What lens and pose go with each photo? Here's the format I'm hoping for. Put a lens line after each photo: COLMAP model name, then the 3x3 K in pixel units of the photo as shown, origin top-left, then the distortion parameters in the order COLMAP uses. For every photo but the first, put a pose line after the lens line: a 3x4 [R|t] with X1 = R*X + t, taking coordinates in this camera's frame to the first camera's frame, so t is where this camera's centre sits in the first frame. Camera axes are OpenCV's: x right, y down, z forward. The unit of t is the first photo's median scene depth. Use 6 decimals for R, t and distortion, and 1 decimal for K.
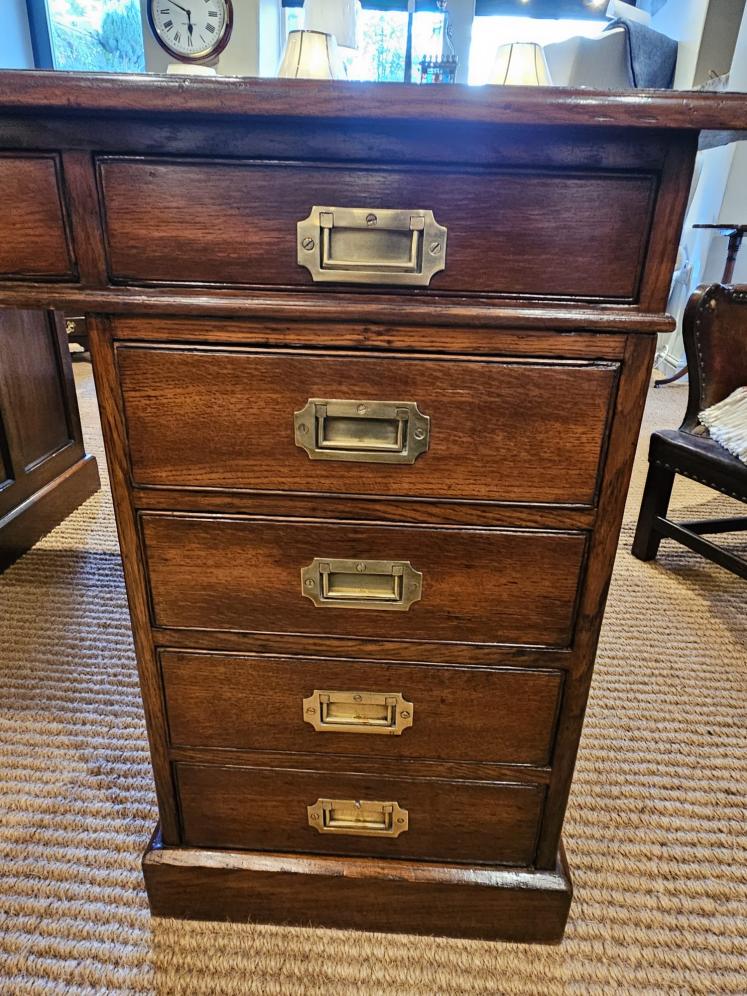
lens RADIAL K [[656.2, 0, 382.5], [0, 656.2, 496.7], [0, 0, 1]] dist [0.001005, -0.001859]
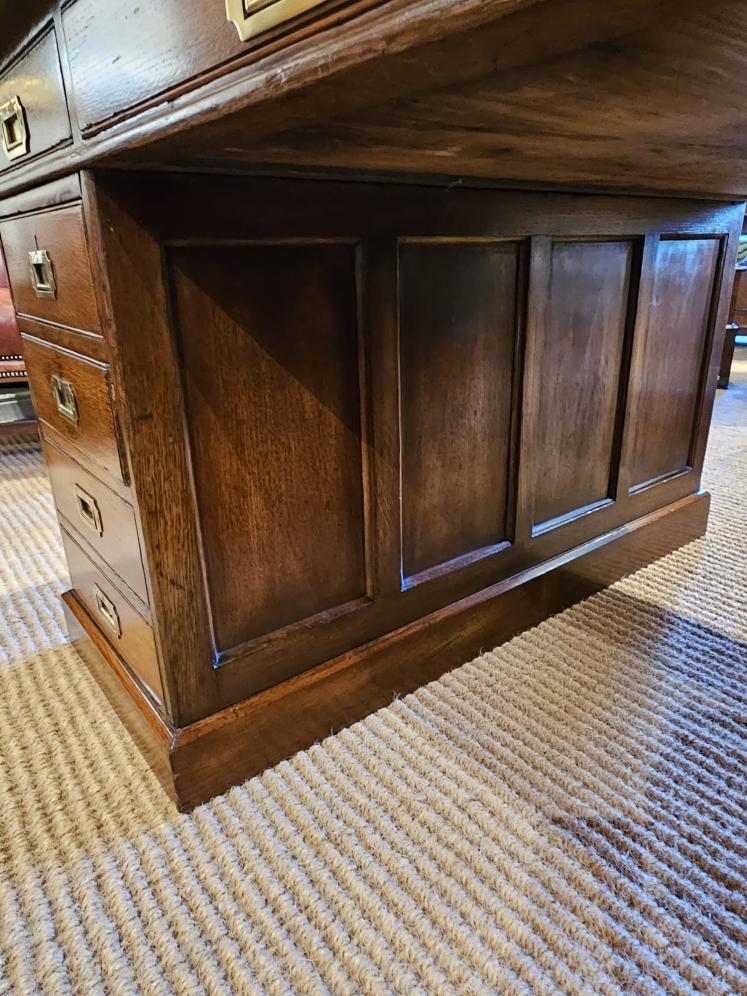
lens RADIAL K [[656.2, 0, 380.7], [0, 656.2, 494.7], [0, 0, 1]] dist [0.001005, -0.001859]
pose [[0.661562, 0.219438, -0.717065, -0.343307], [-0.259929, 0.964048, 0.055211, -0.004369], [0.703401, 0.149860, 0.694816, 0.465219]]
